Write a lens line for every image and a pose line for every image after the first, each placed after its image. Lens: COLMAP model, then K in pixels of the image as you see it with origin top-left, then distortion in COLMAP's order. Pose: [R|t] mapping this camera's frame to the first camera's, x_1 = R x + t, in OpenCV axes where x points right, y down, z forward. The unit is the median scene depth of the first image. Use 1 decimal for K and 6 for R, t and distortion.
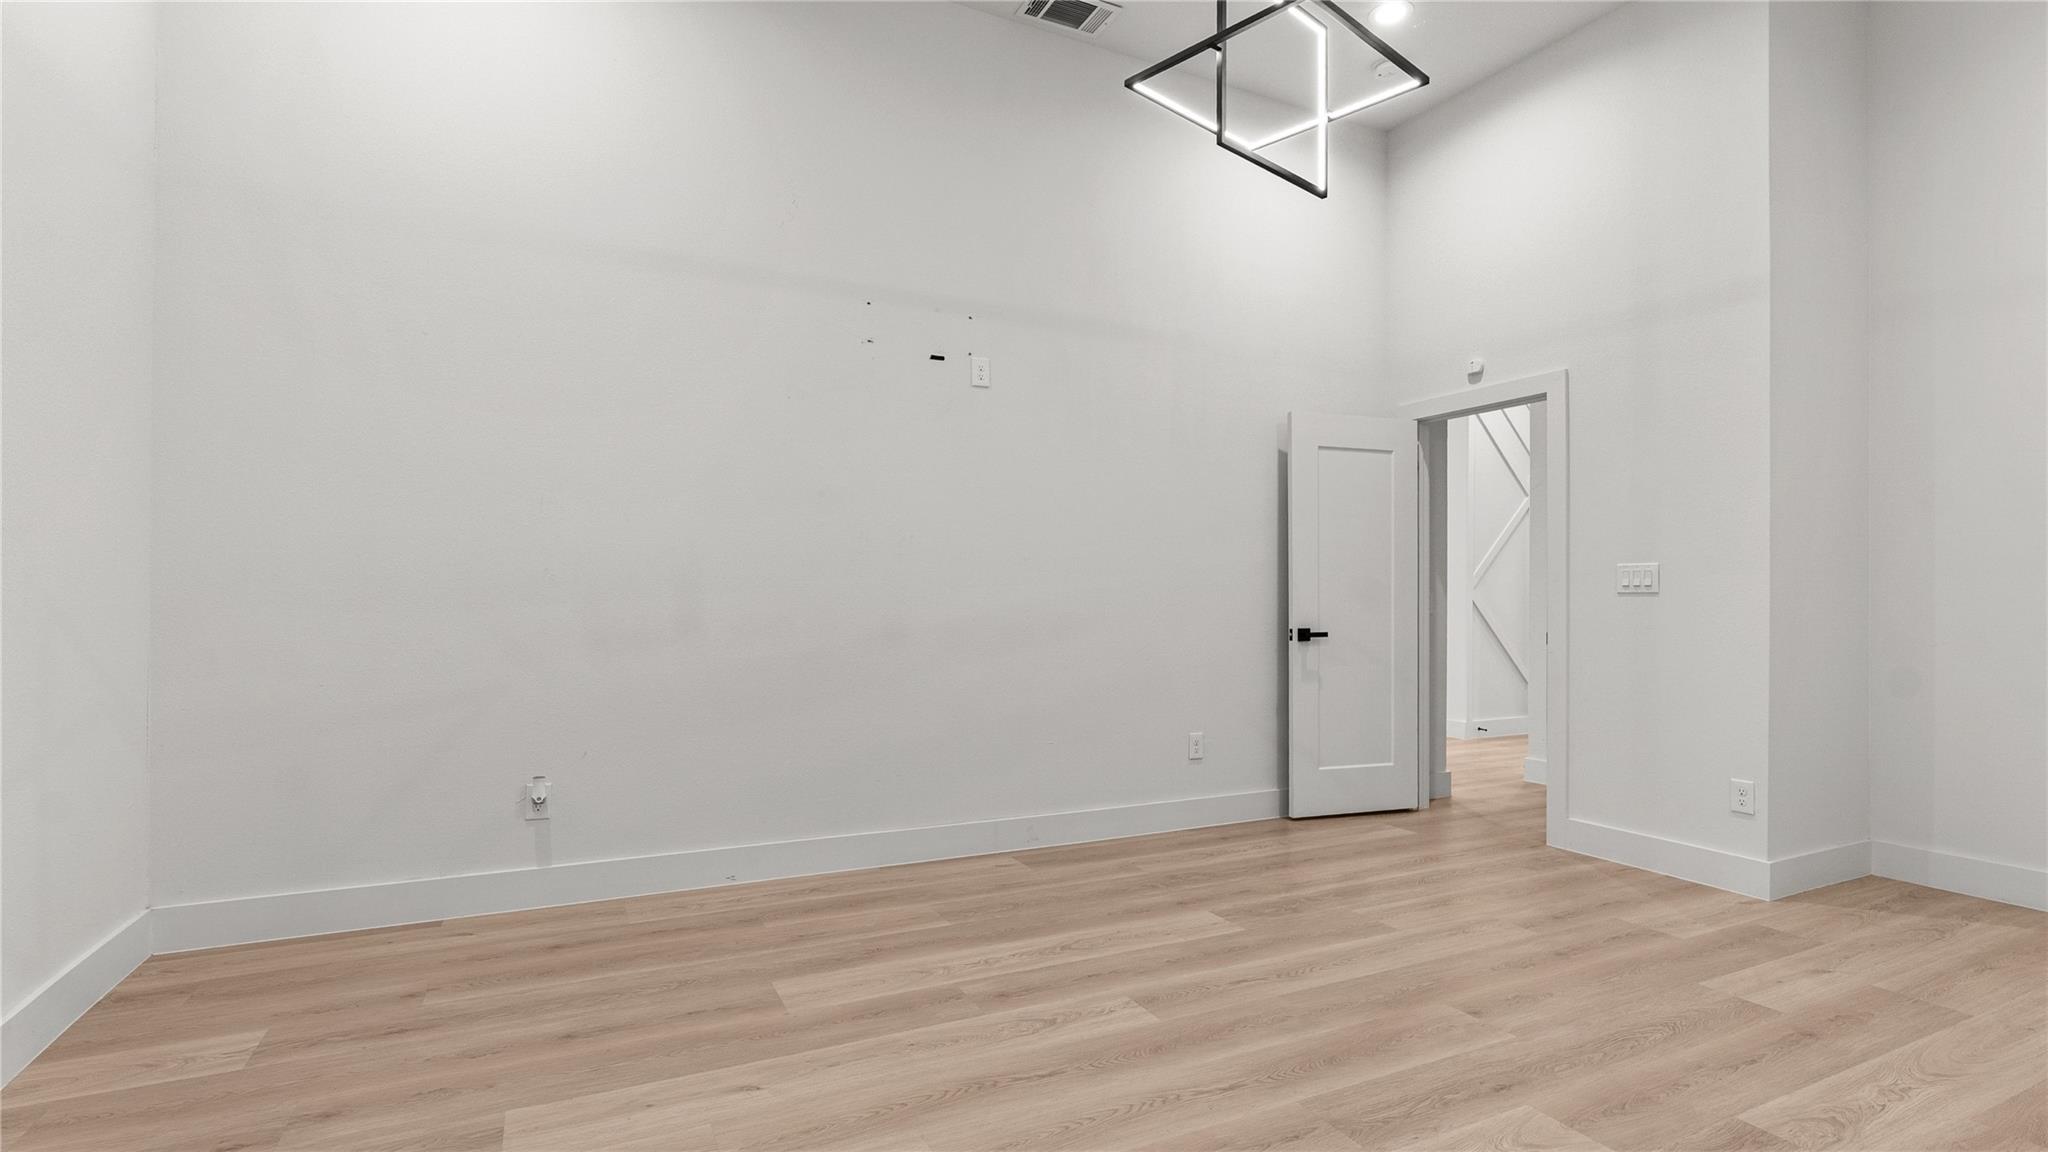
lens RADIAL K [[968.5, 0, 1024.0], [0, 968.5, 576.0], [0, 0, 1]] dist [-0.003042, 0.000247]
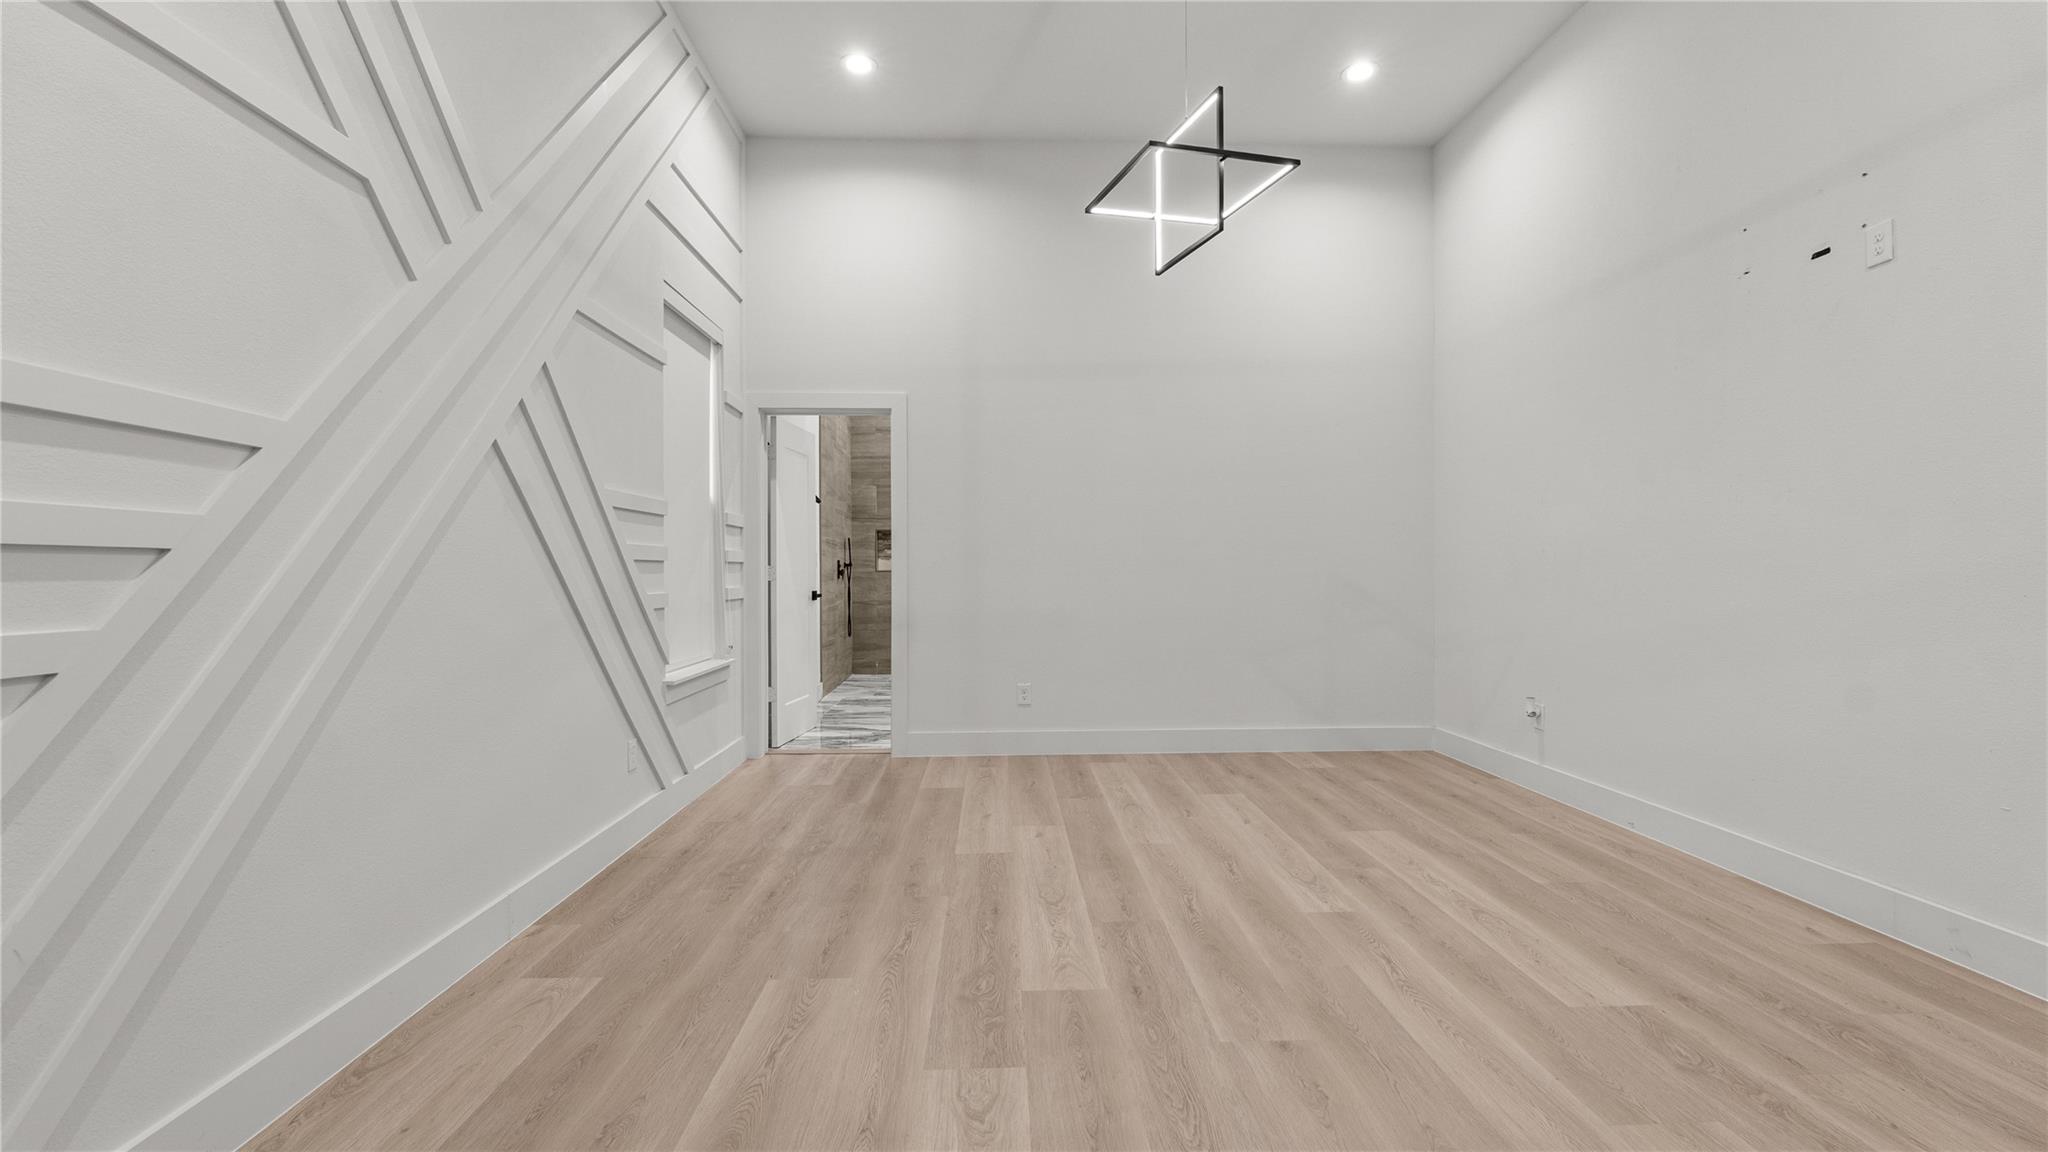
lens RADIAL K [[968.5, 0, 1024.0], [0, 968.5, 576.0], [0, 0, 1]] dist [-0.003042, 0.000247]
pose [[-0.440058, -0.002078, -0.897967, 1.144421], [0.021062, 0.999698, -0.012635, 0.033606], [0.897722, -0.024473, -0.439881, 1.007185]]
